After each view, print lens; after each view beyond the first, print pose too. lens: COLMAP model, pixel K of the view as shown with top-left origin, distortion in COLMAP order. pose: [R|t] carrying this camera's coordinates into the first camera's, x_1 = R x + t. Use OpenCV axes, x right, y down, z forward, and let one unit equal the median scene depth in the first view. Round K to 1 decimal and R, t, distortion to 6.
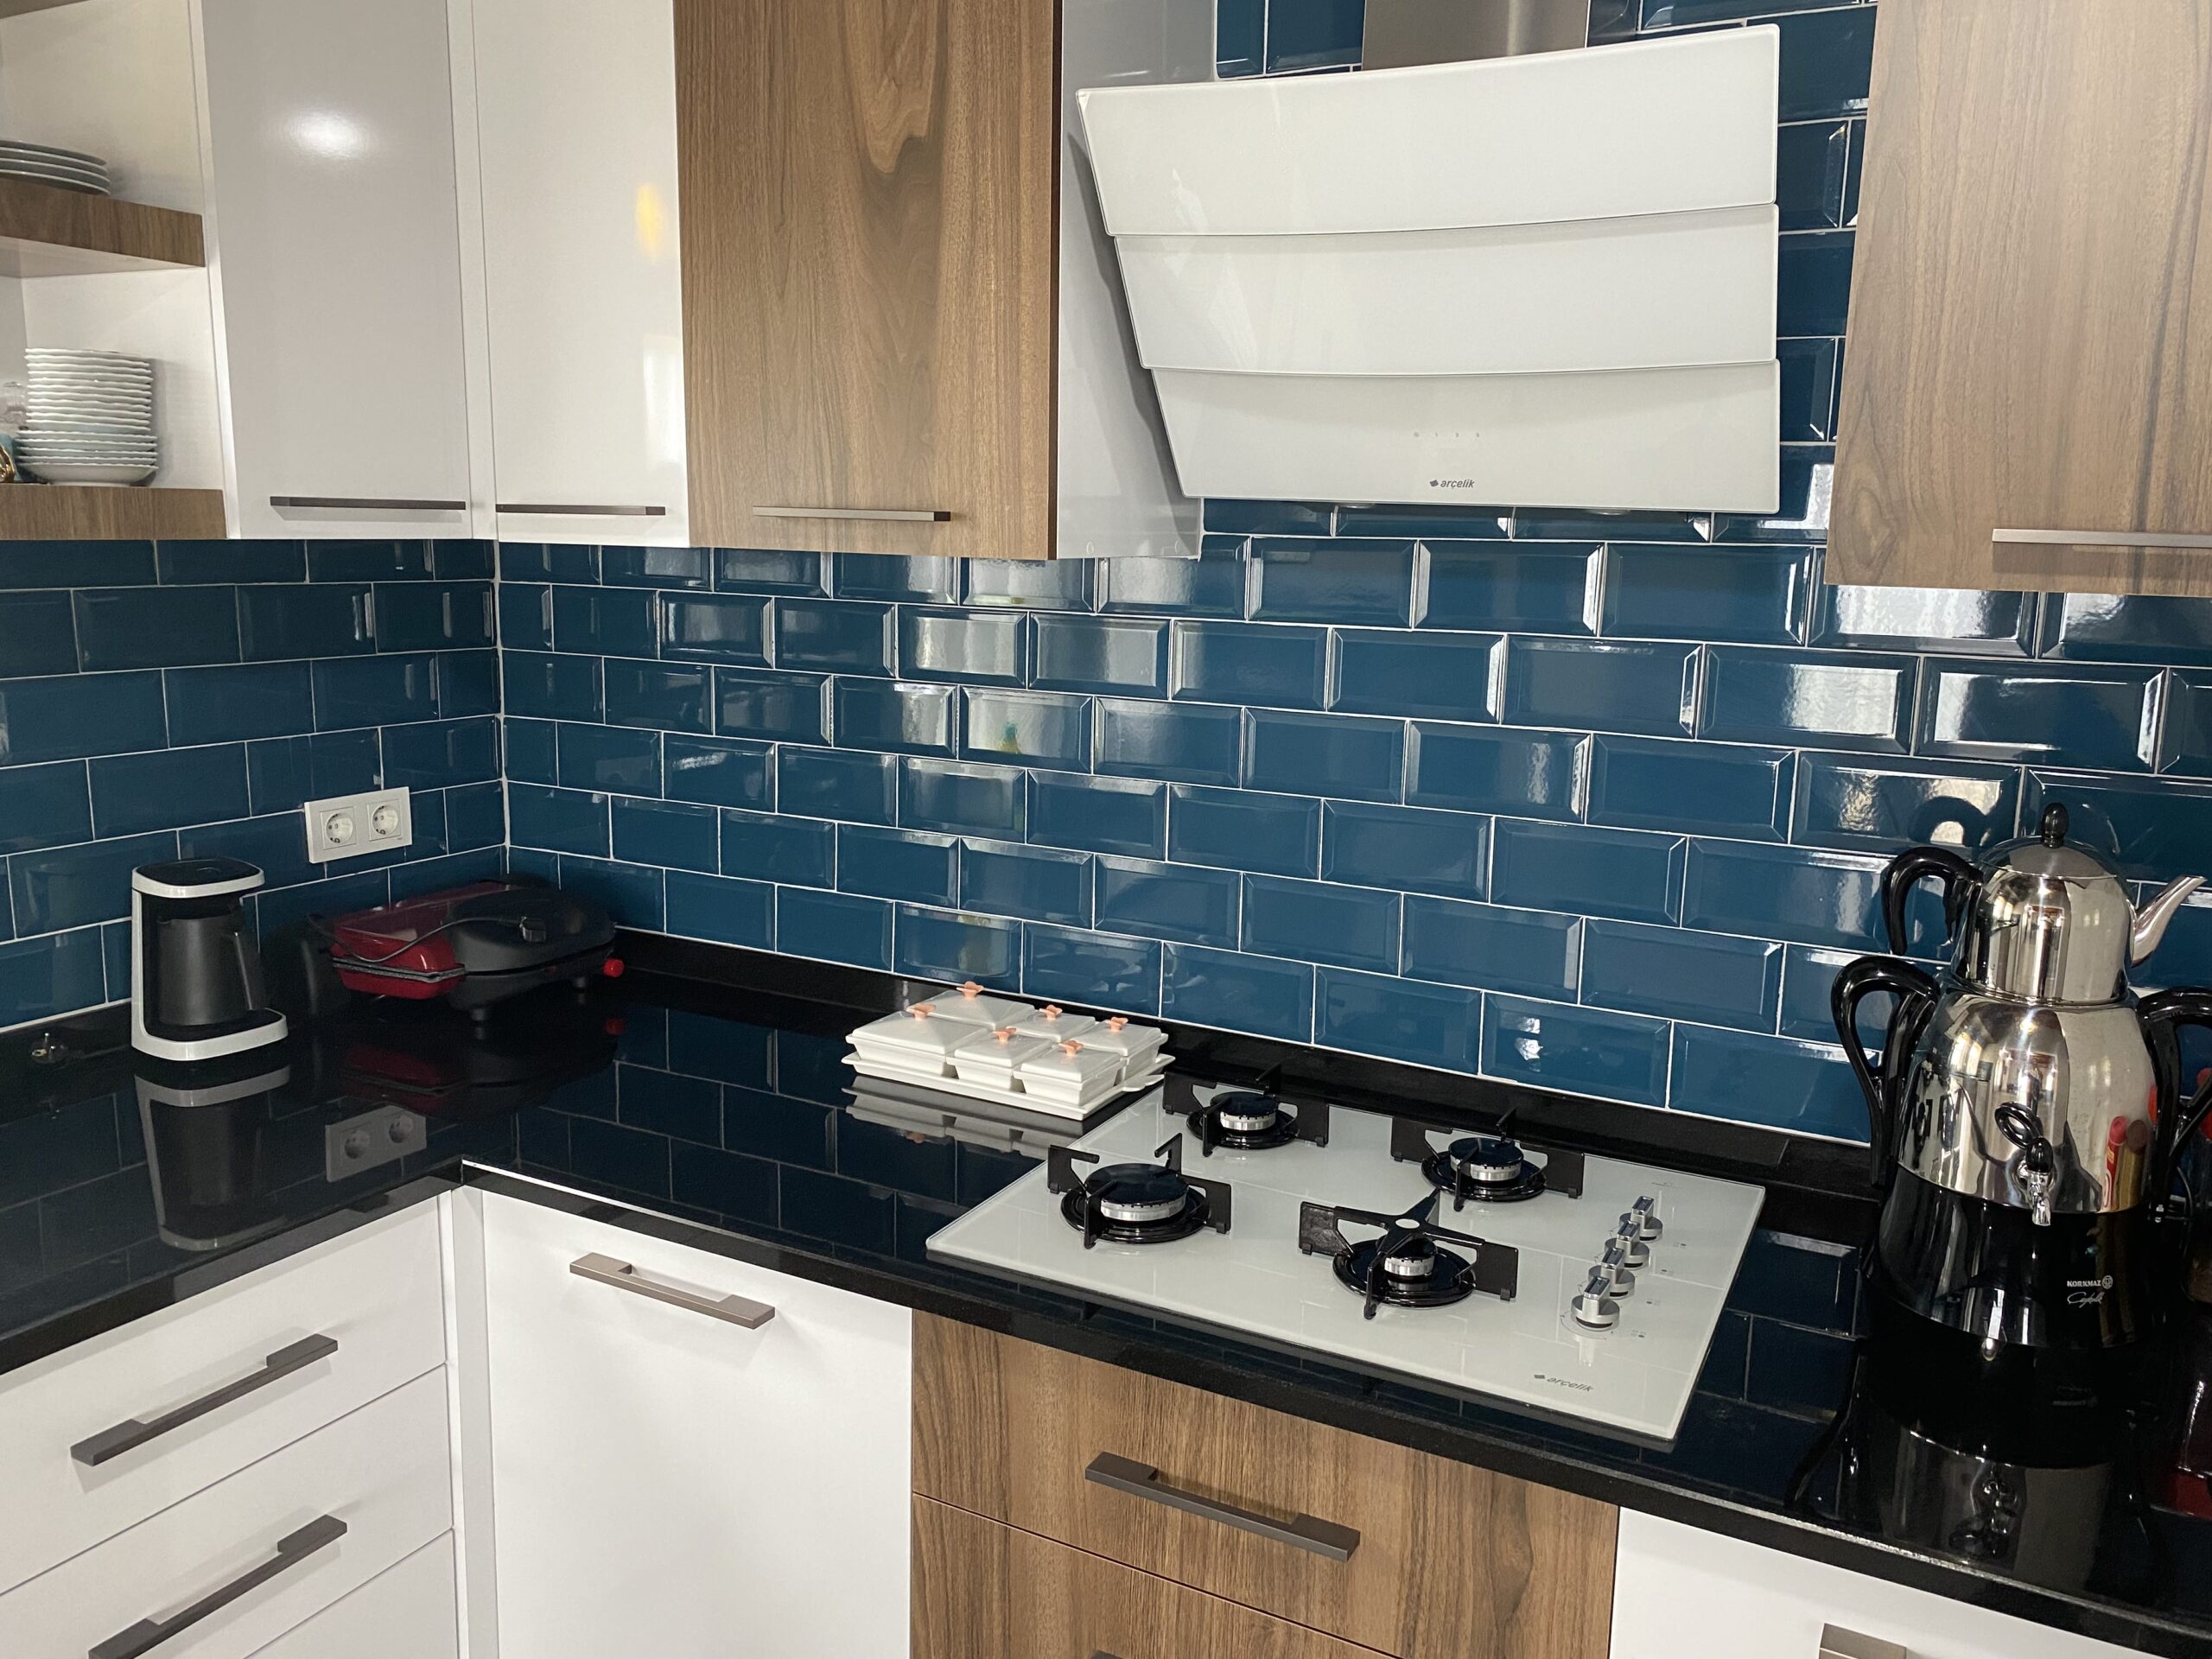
lens RADIAL K [[1688.3, 0, 1106.6], [0, 1688.3, 821.2], [0, 0, 1]] dist [0.023907, -0.027593]
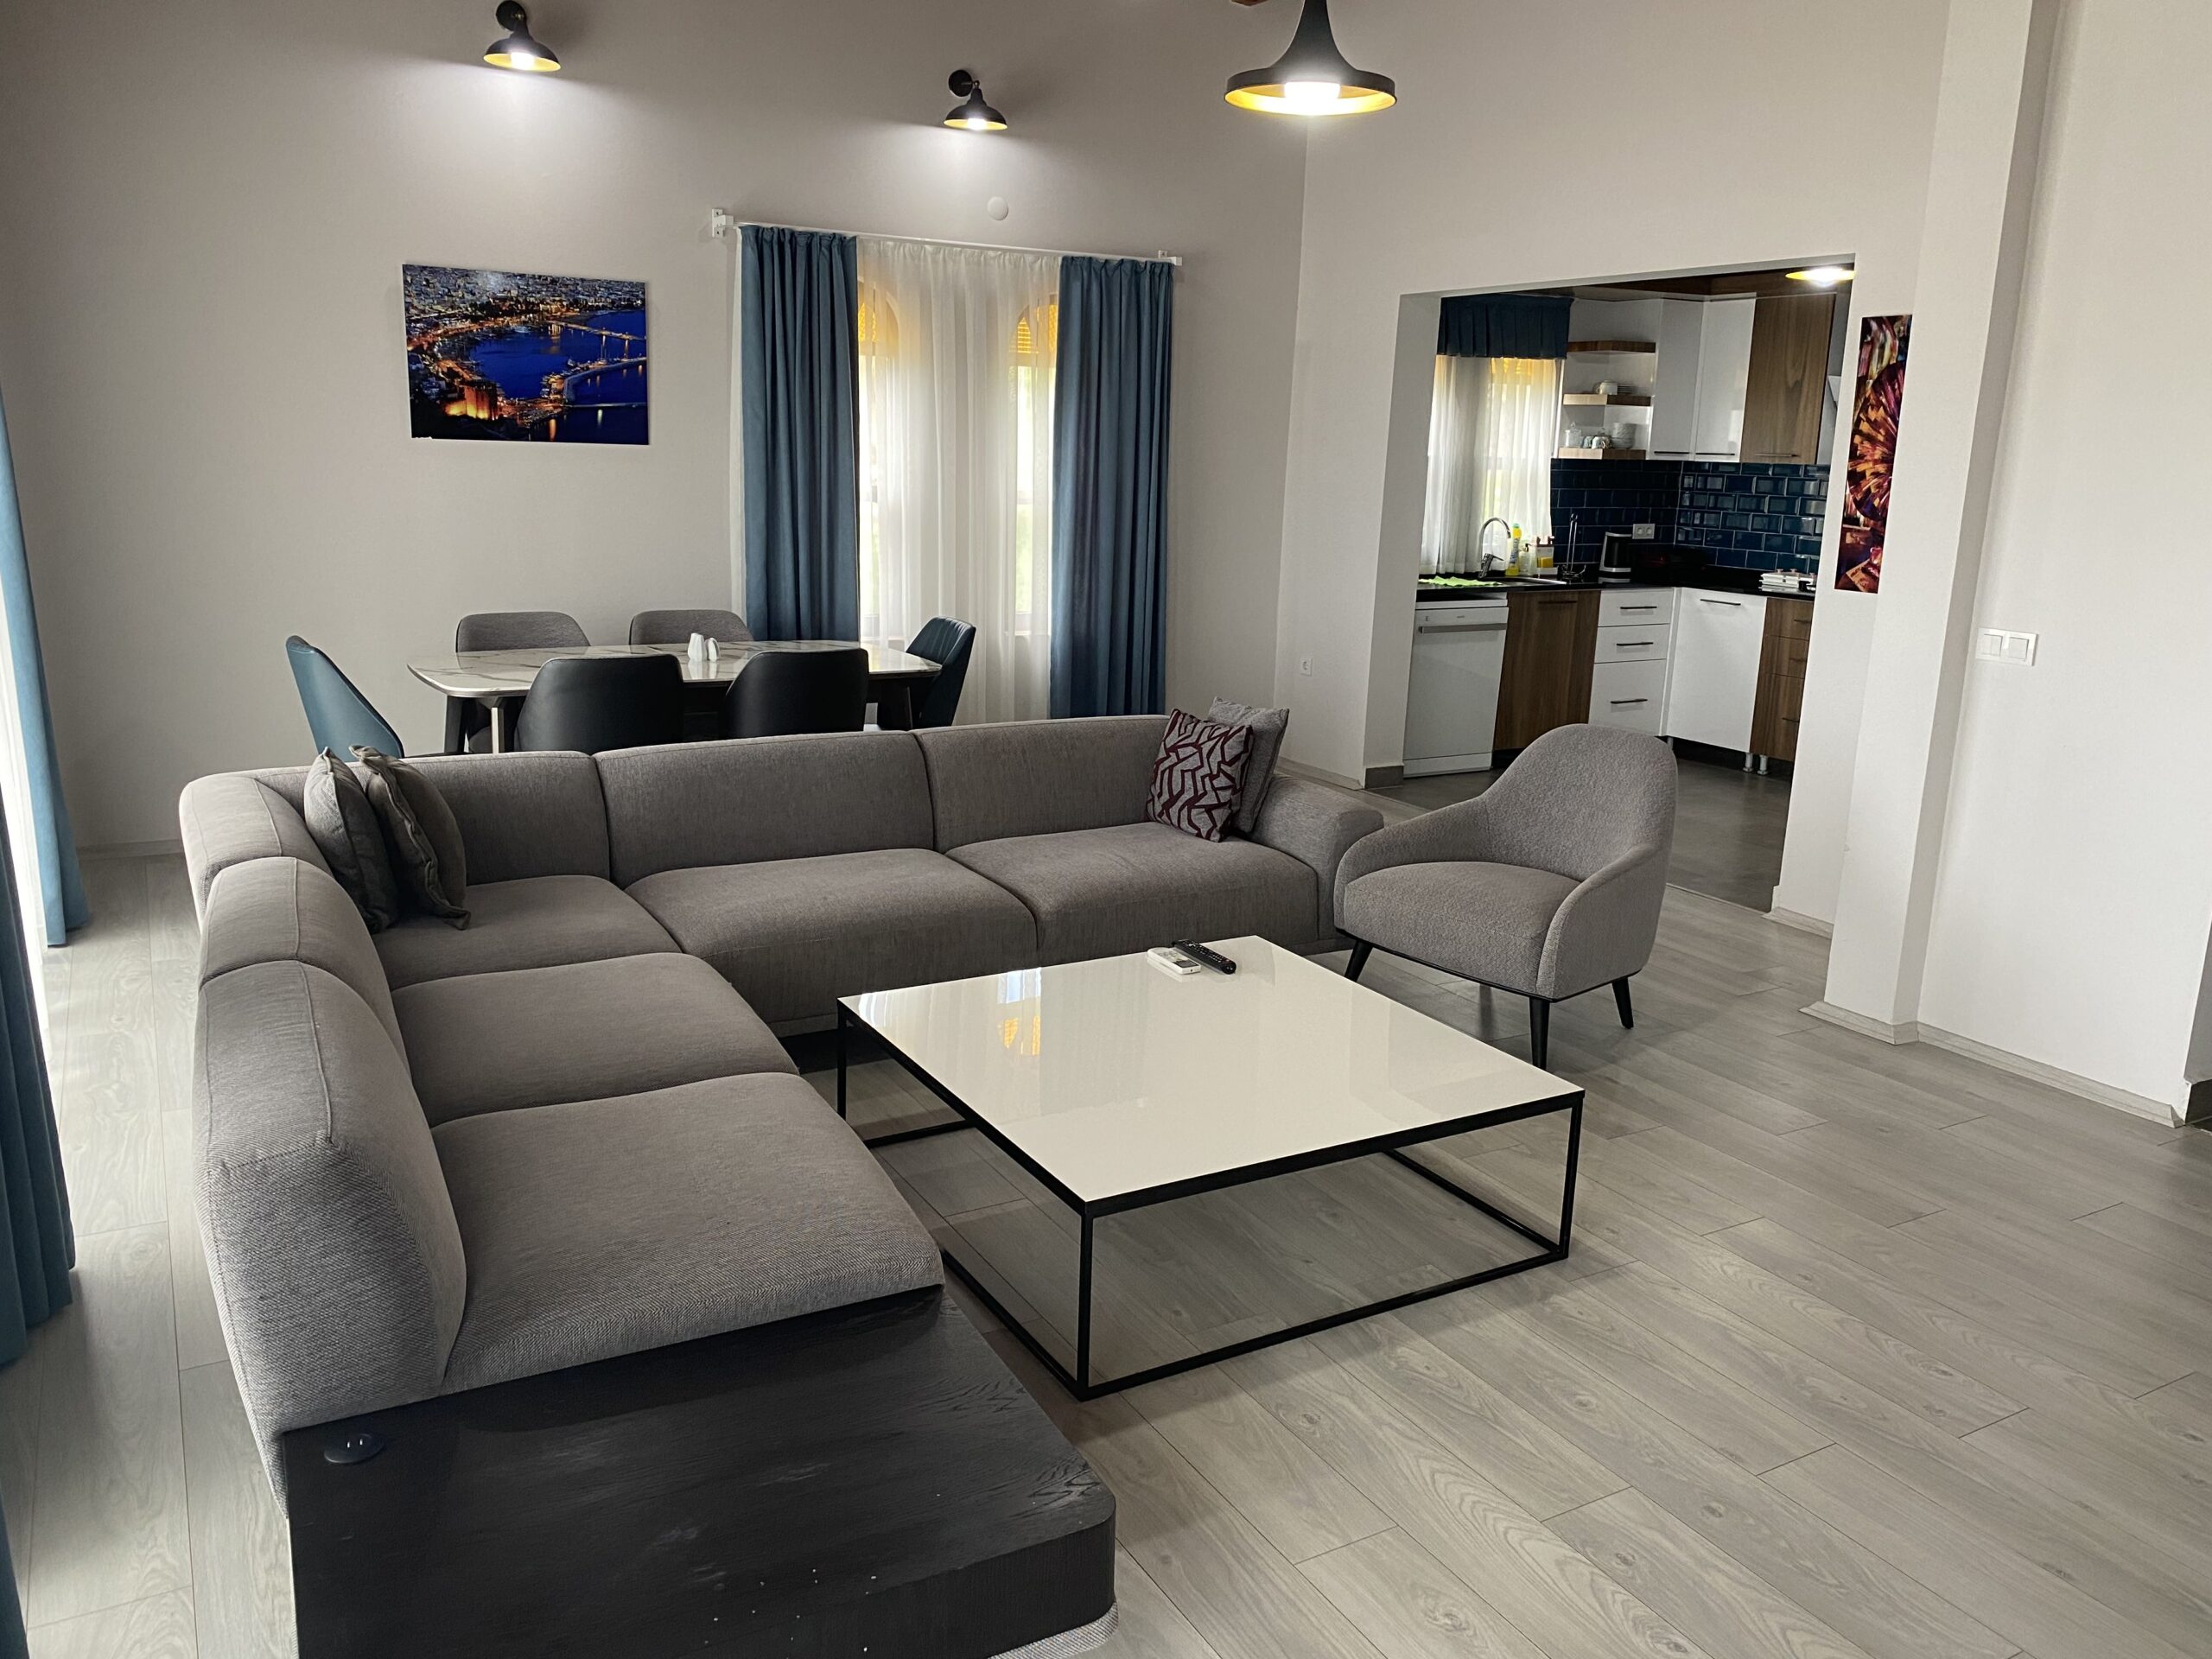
lens RADIAL K [[1688.3, 0, 1106.6], [0, 1688.3, 821.2], [0, 0, 1]] dist [0.023907, -0.027593]
pose [[0.848111, 0.119007, -0.516281, 0.856213], [-0.101828, 0.992893, 0.061593, 0.758716], [0.519942, 0.000334, 0.854202, -4.157280]]
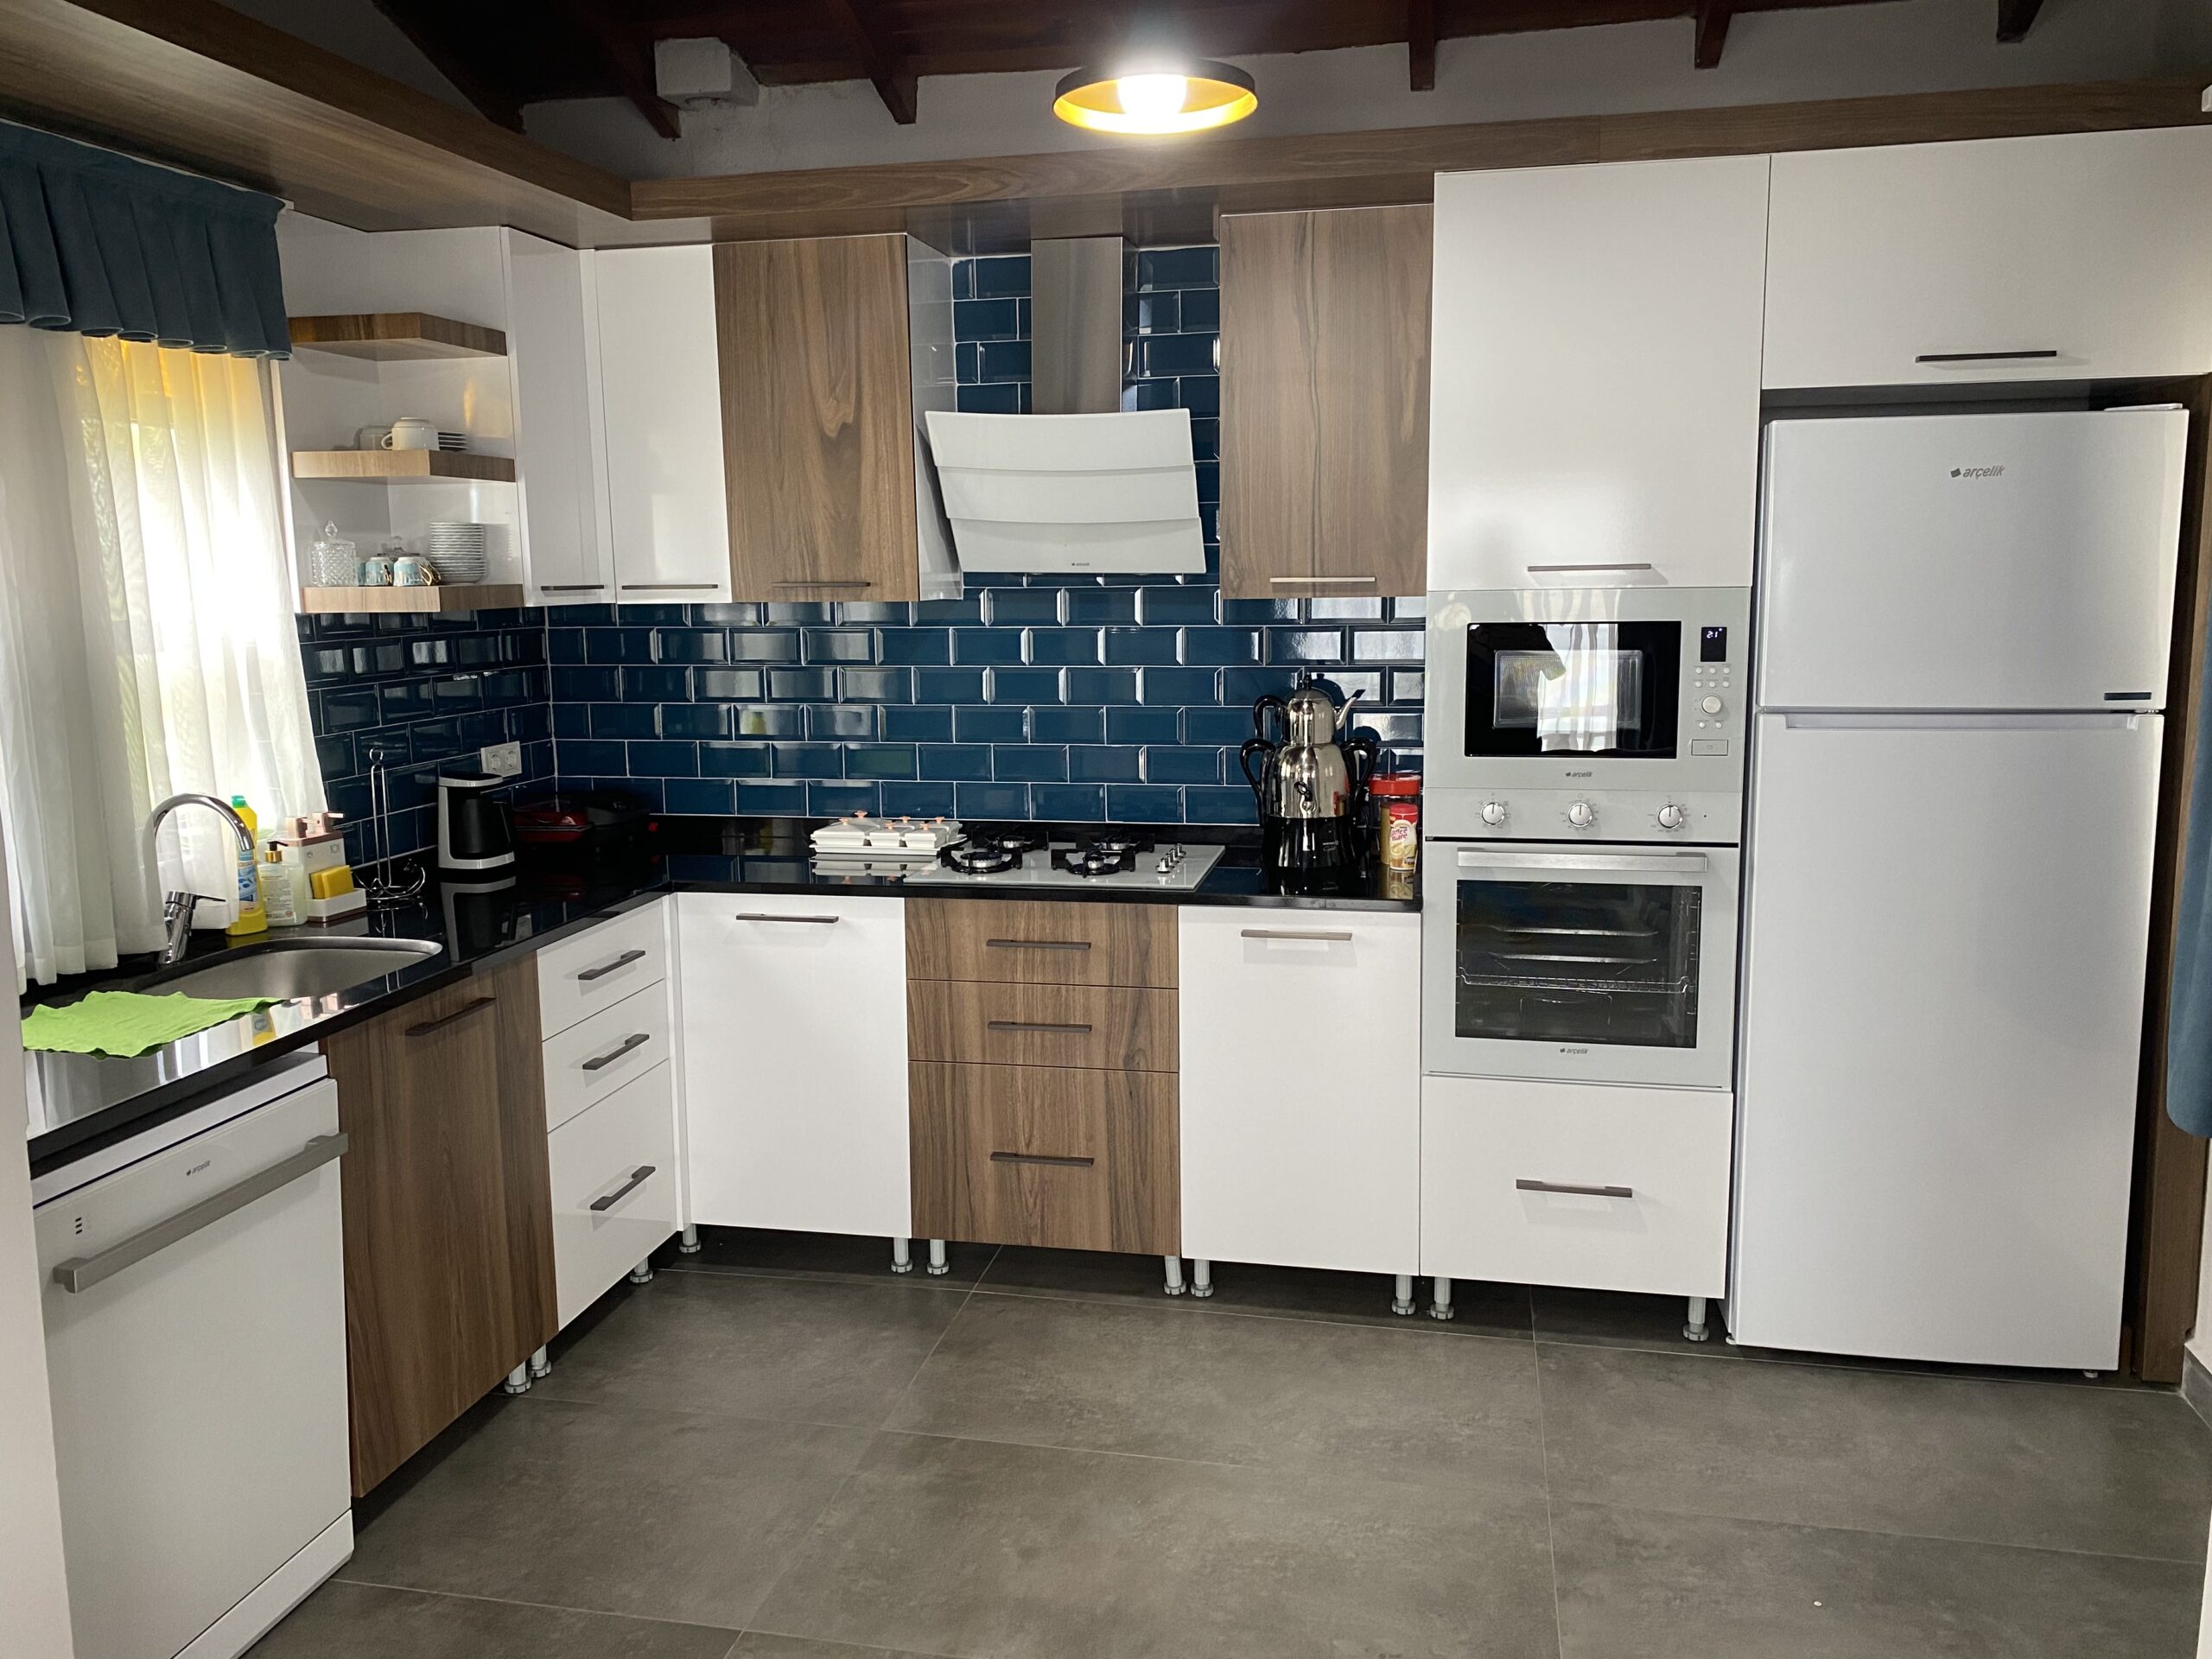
lens RADIAL K [[1688.3, 0, 1106.6], [0, 1688.3, 821.2], [0, 0, 1]] dist [0.023907, -0.027593]
pose [[0.958697, -0.071800, 0.275218, -0.424084], [0.079508, 0.996690, -0.016939, 0.198125], [-0.273091, 0.038122, 0.961233, -1.239733]]
